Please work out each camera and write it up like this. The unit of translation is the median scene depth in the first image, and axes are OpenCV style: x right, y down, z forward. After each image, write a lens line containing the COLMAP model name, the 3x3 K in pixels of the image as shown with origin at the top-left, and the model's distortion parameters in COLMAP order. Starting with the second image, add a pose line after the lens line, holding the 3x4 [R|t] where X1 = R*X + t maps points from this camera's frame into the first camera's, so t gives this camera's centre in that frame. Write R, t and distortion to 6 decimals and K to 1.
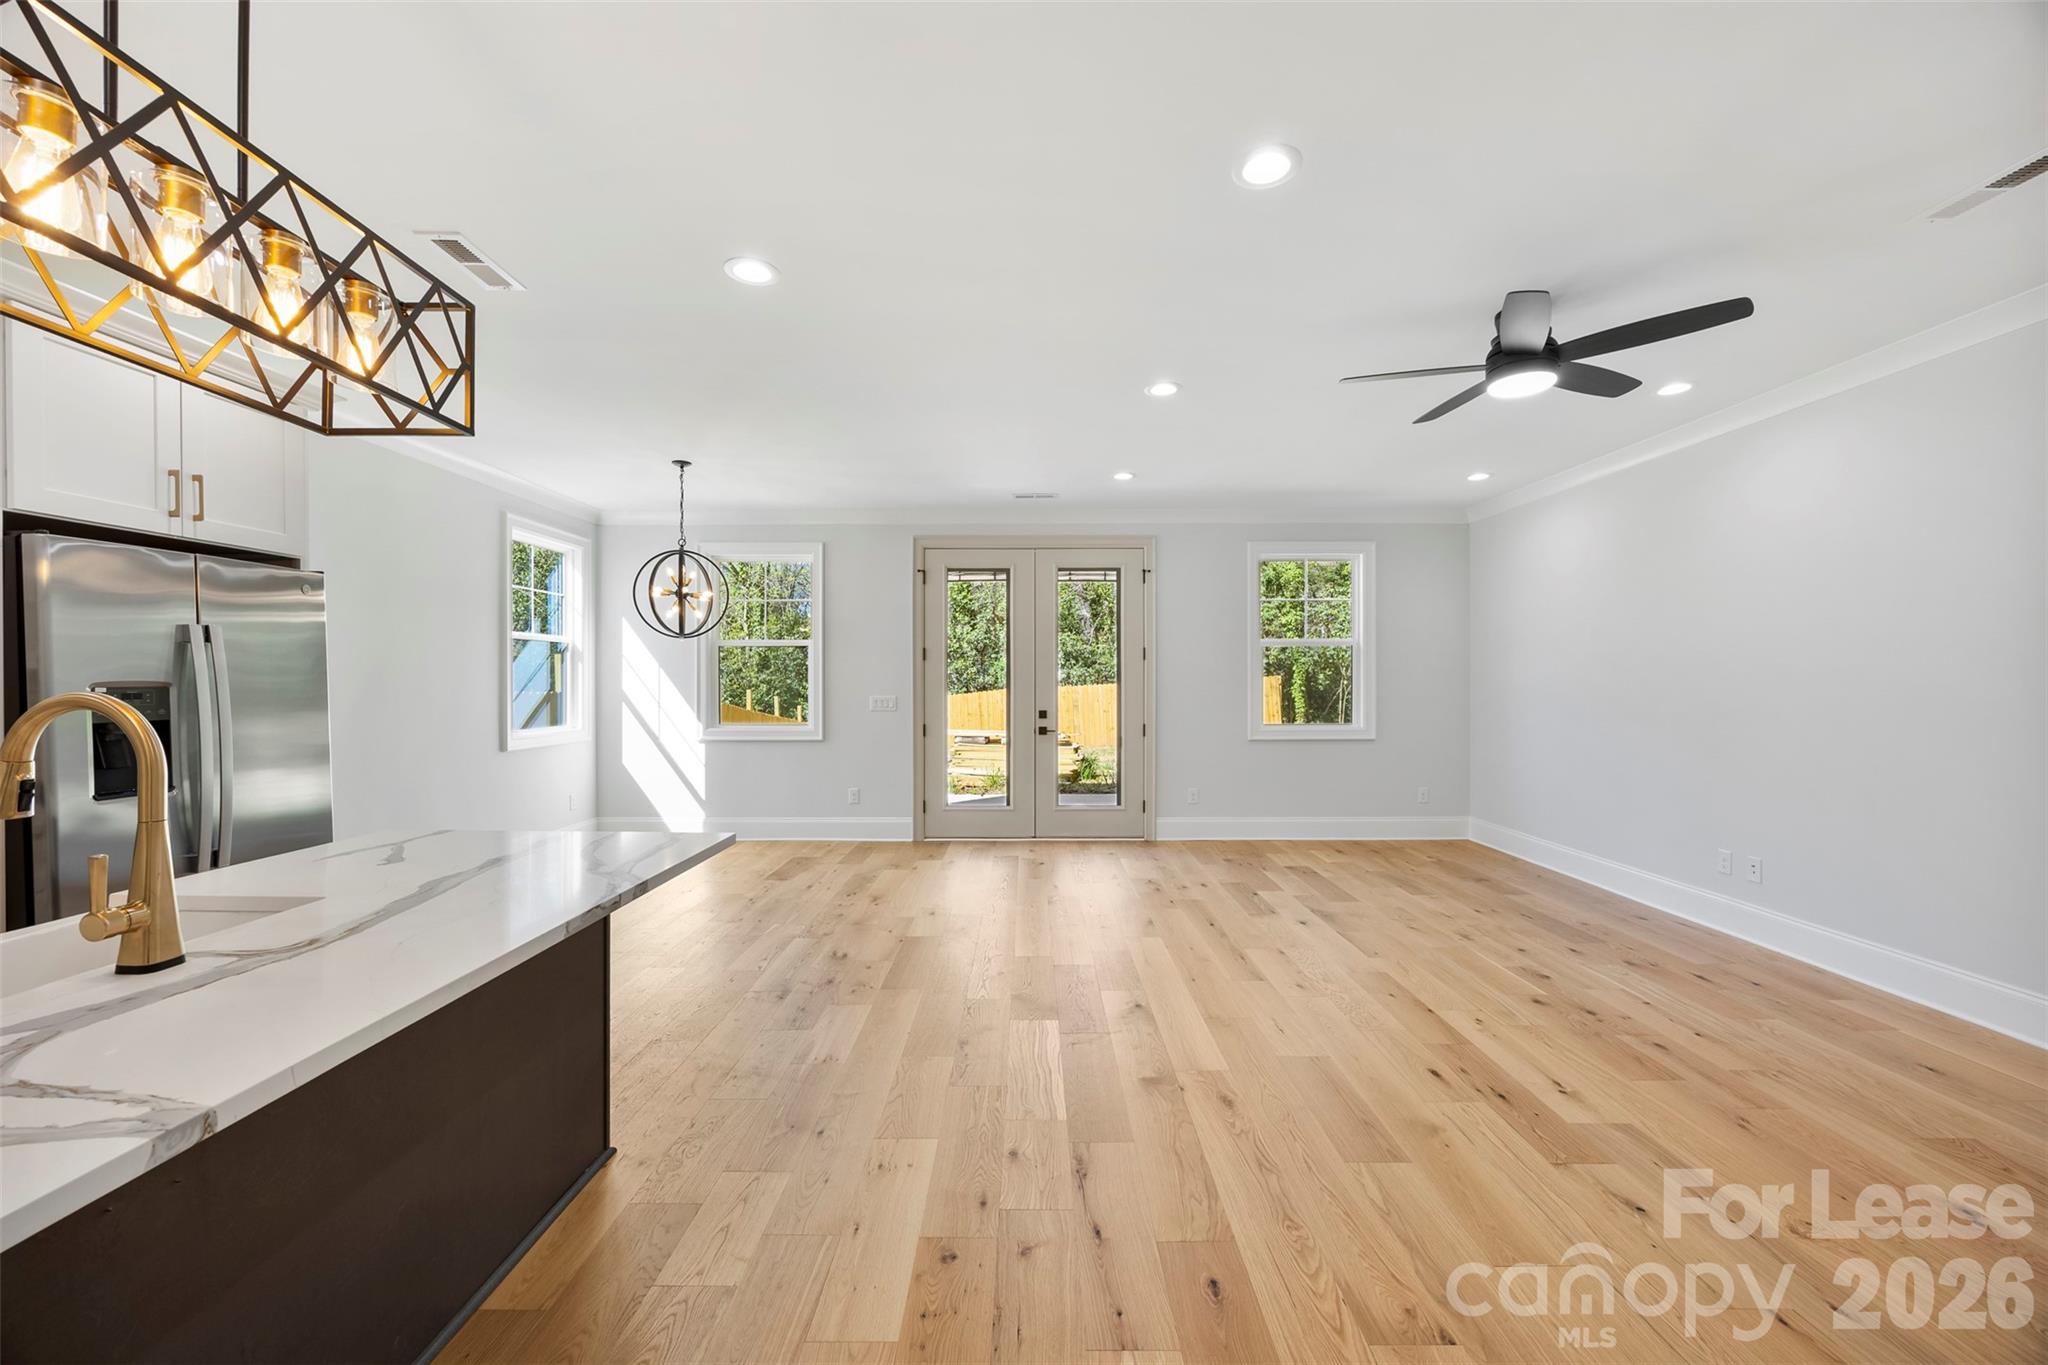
lens RADIAL K [[777.9, 0, 1025.9], [0, 777.9, 683.1], [0, 0, 1]] dist [-0.001978, -0.000135]
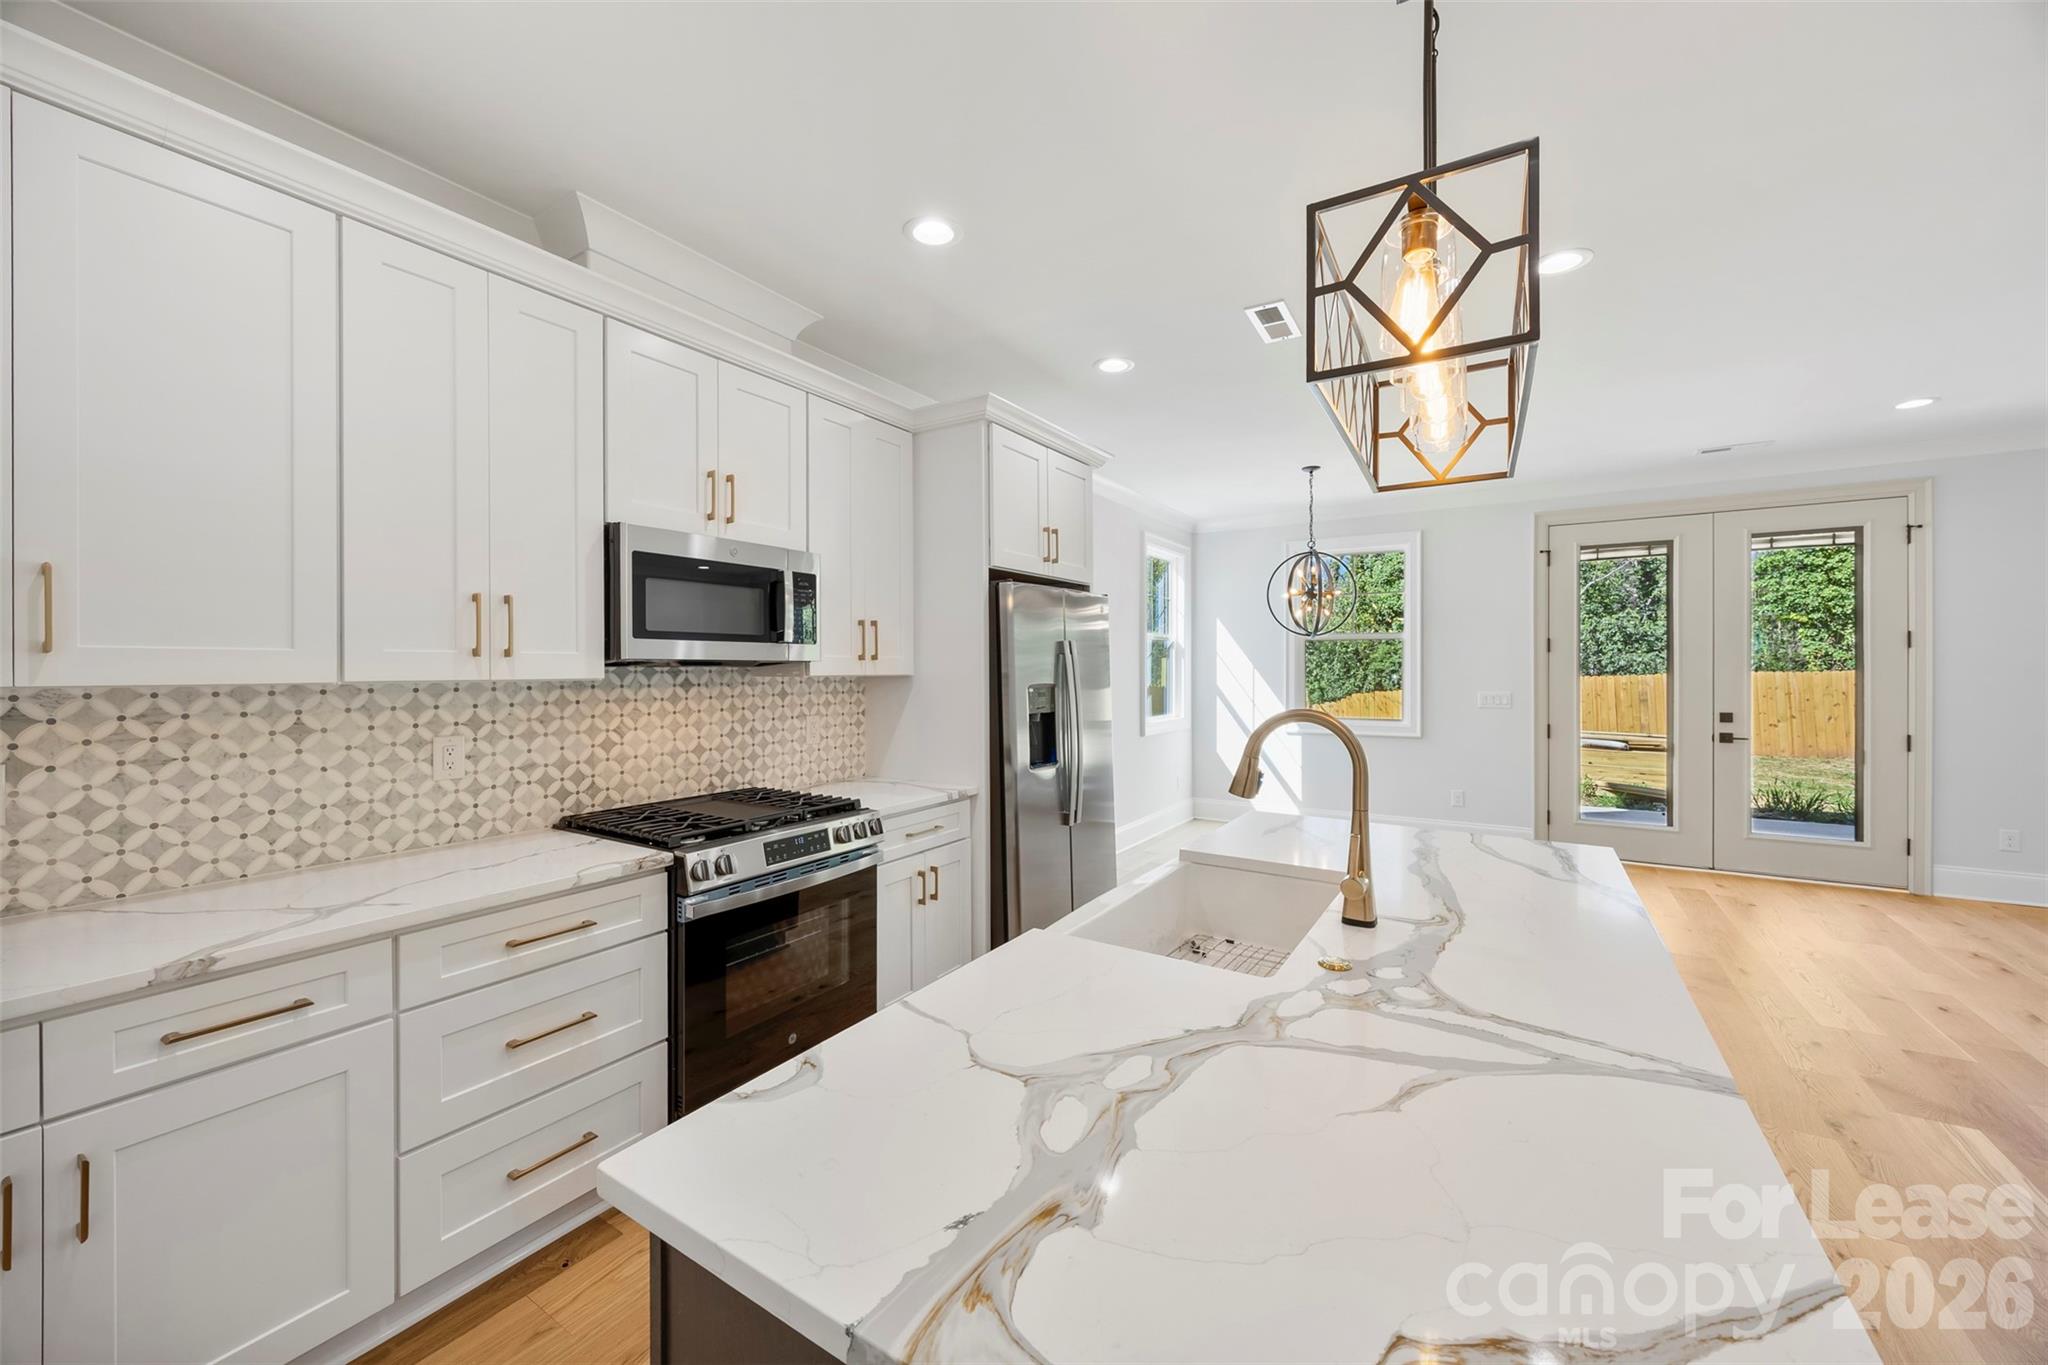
lens RADIAL K [[780.1, 0, 1018.9], [0, 780.1, 670.0], [0, 0, 1]] dist [-0.002114, 0.000024]
pose [[0.843267, -0.000345, -0.537494, -0.209955], [0.000910, 0.999999, 0.000785, -0.013284], [0.537493, -0.001151, 0.843267, -0.094145]]
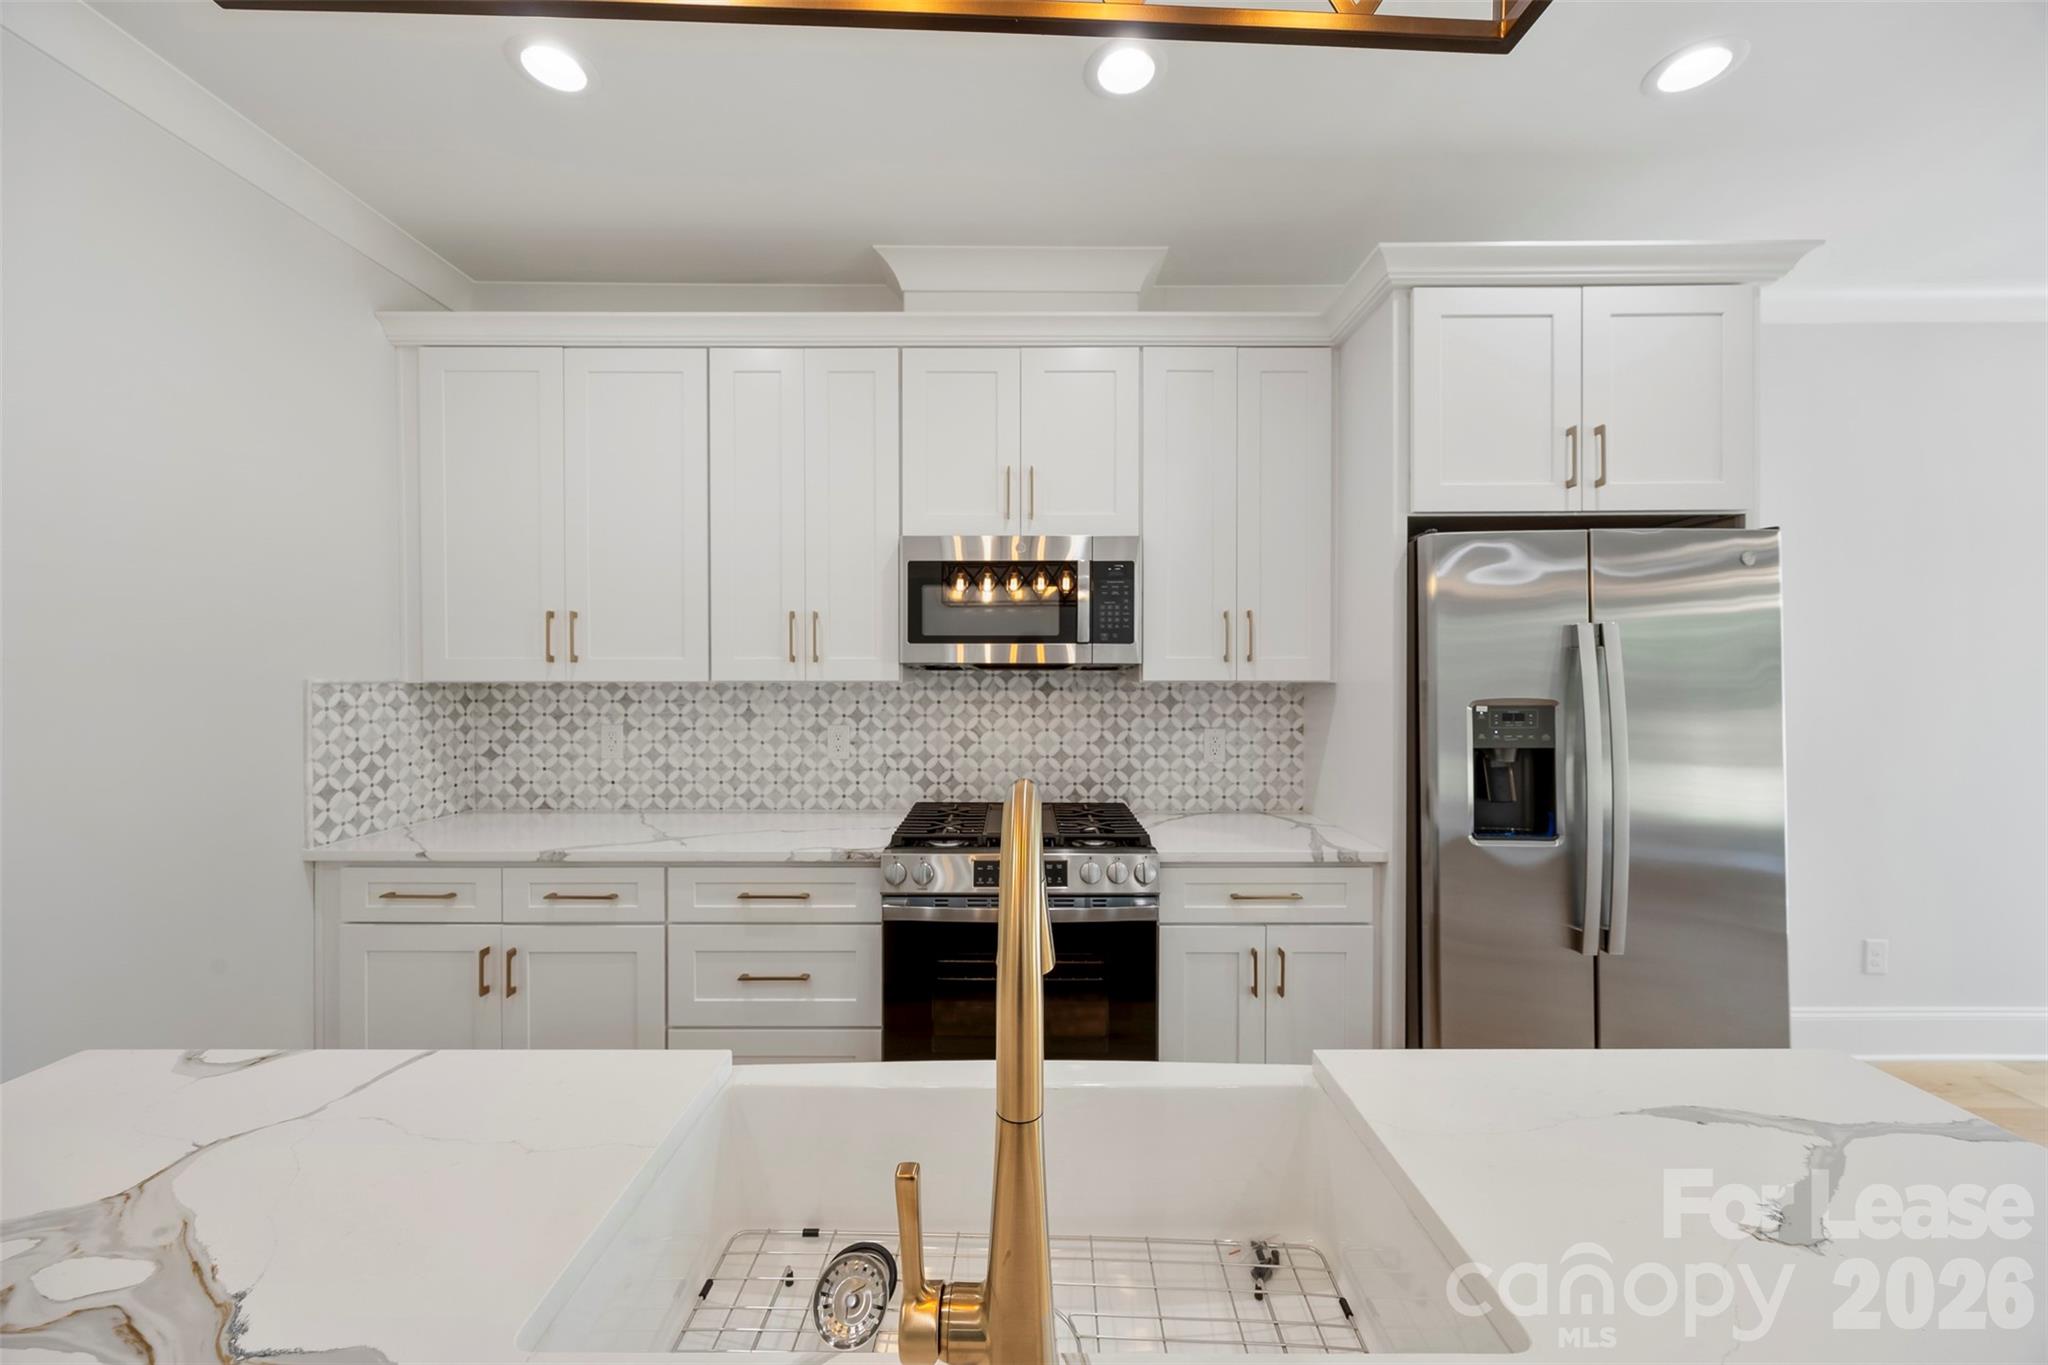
lens RADIAL K [[773.5, 0, 1022.1], [0, 773.5, 682.3], [0, 0, 1]] dist [0.000560, 0.000207]
pose [[0.002052, 0.011625, -0.999930, -0.164265], [-0.002146, 0.999930, 0.011621, -0.013204], [0.999996, 0.002122, 0.002077, 0.231308]]
